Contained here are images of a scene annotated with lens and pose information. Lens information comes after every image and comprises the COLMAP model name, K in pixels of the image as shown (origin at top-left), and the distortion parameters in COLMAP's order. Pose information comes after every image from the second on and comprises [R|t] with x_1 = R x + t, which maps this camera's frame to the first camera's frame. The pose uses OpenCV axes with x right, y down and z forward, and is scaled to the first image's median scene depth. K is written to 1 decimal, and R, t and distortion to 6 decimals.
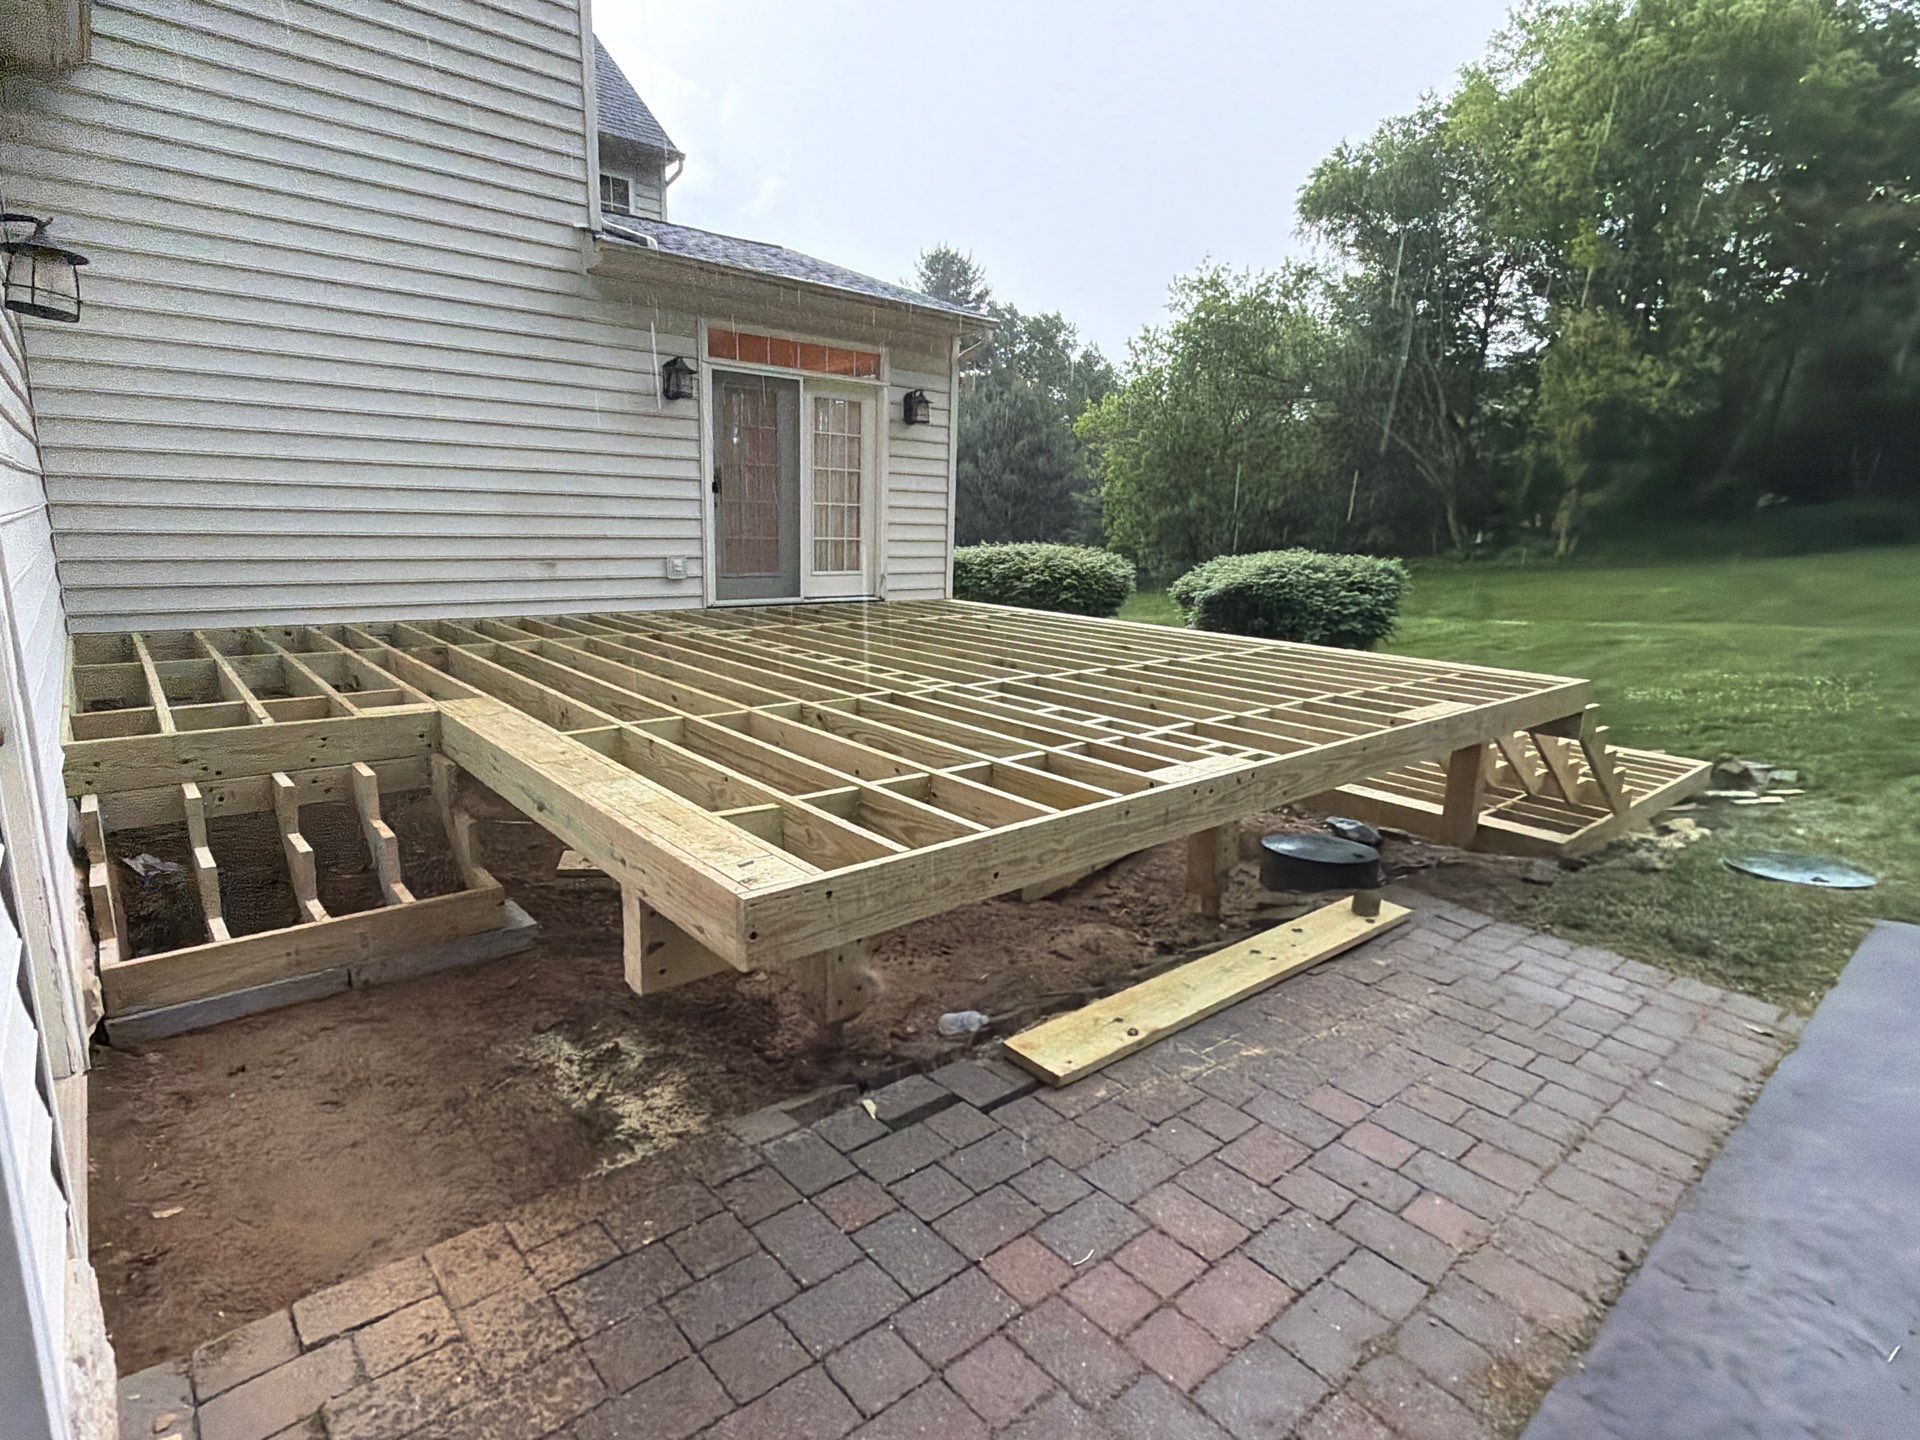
lens RADIAL K [[989.4, 0, 960.6], [0, 989.4, 718.1], [0, 0, 1]] dist [0.000965, 0.000049]
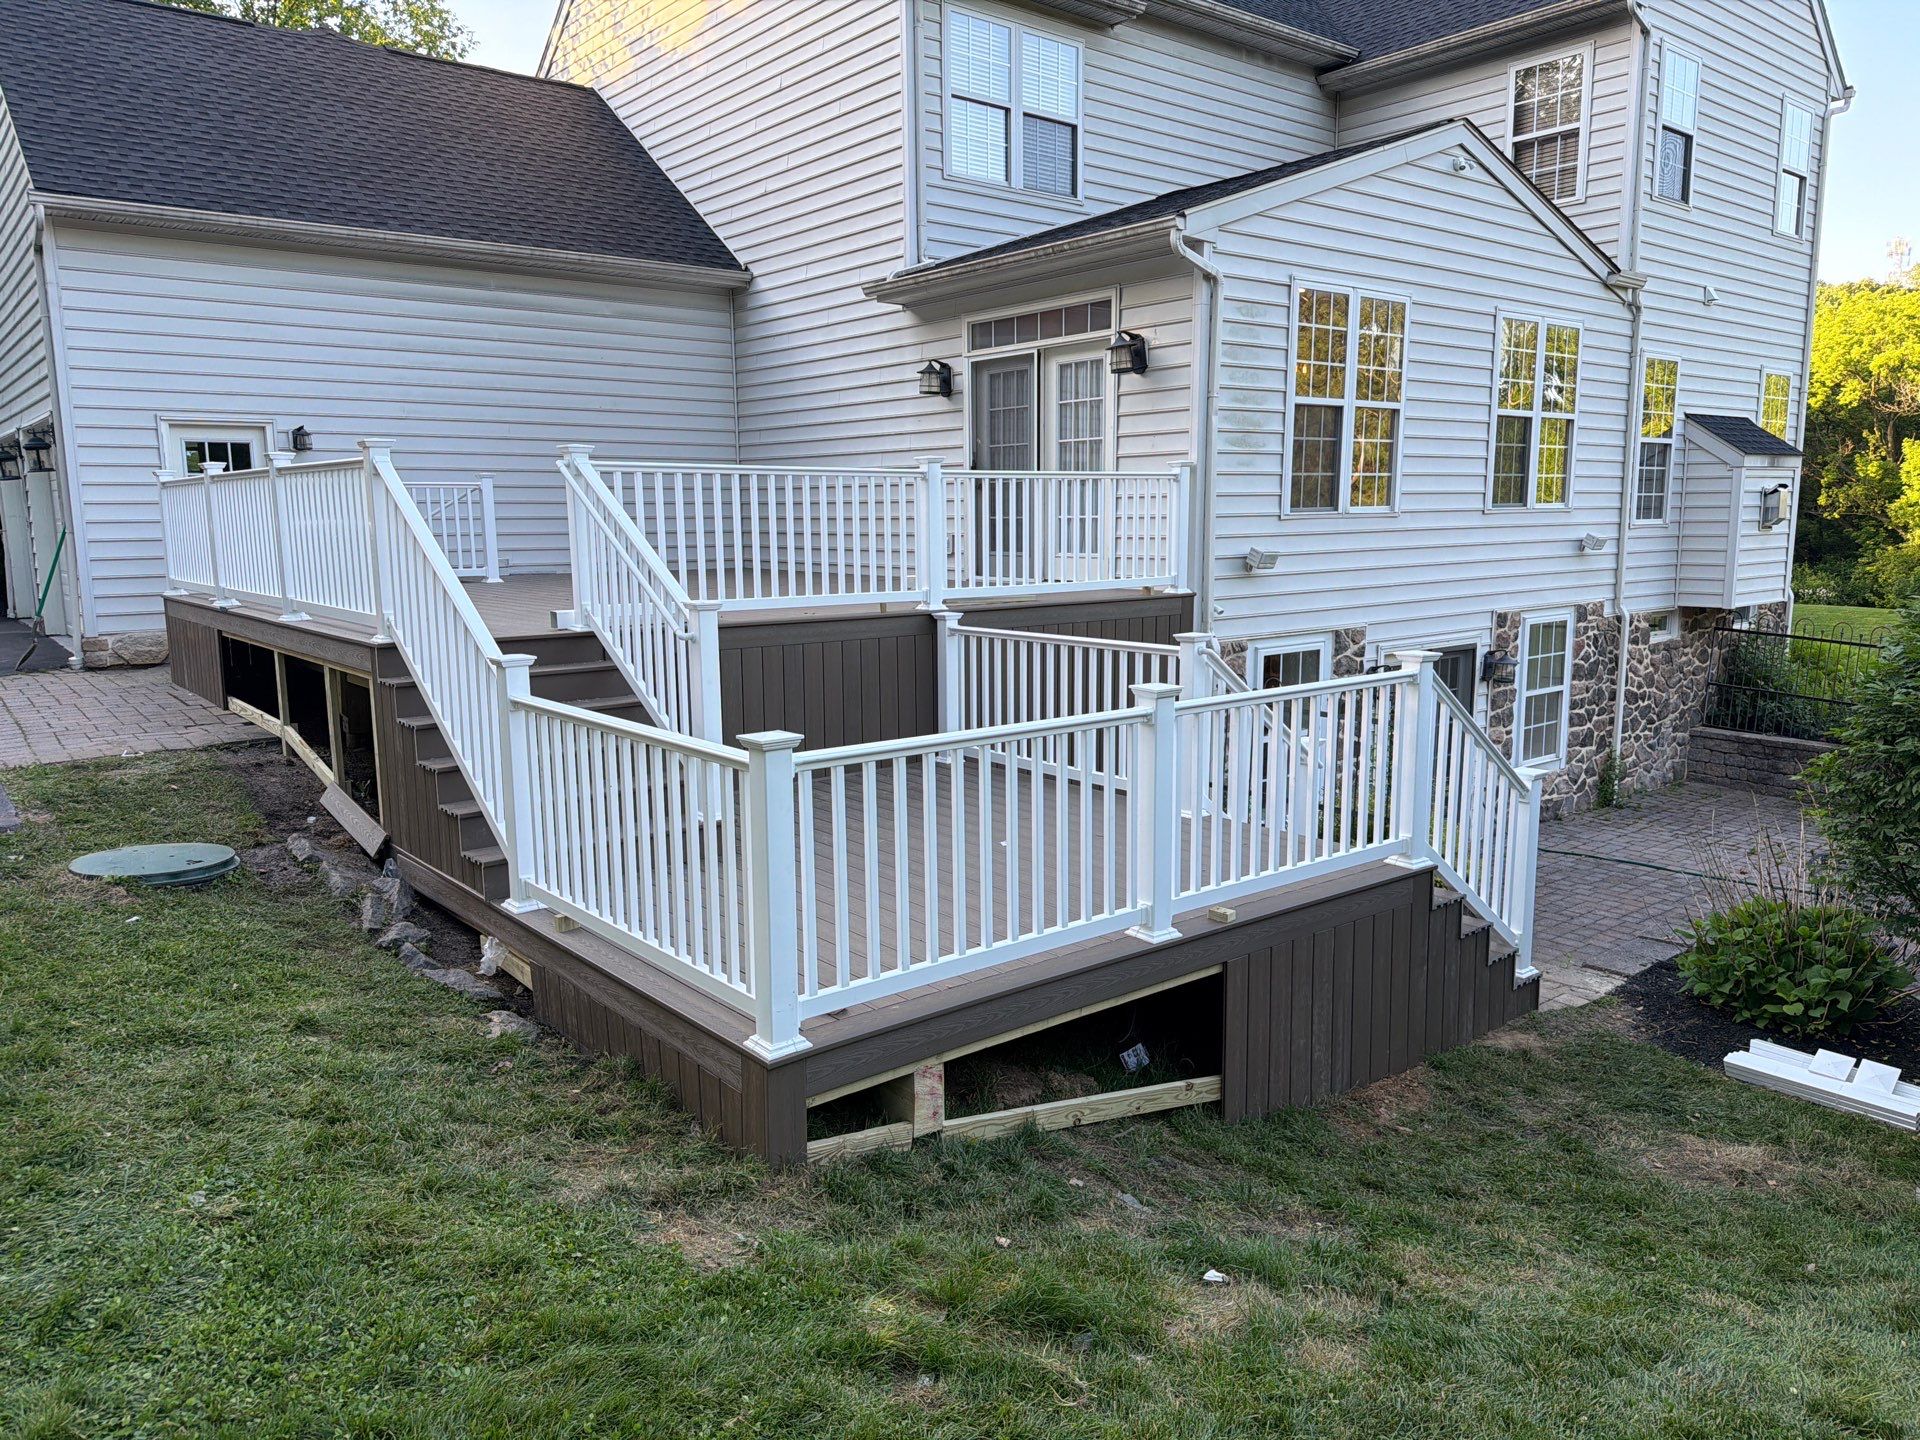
lens RADIAL K [[1341.7, 0, 960.0], [0, 1341.7, 720.0], [0, 0, 1]] dist [0.074100, -0.089168]
pose [[-0.032624, 0.122850, -0.991889, 1.172418], [-0.191534, 0.973255, 0.126842, -0.143724], [0.980944, 0.194119, -0.008222, 0.998971]]
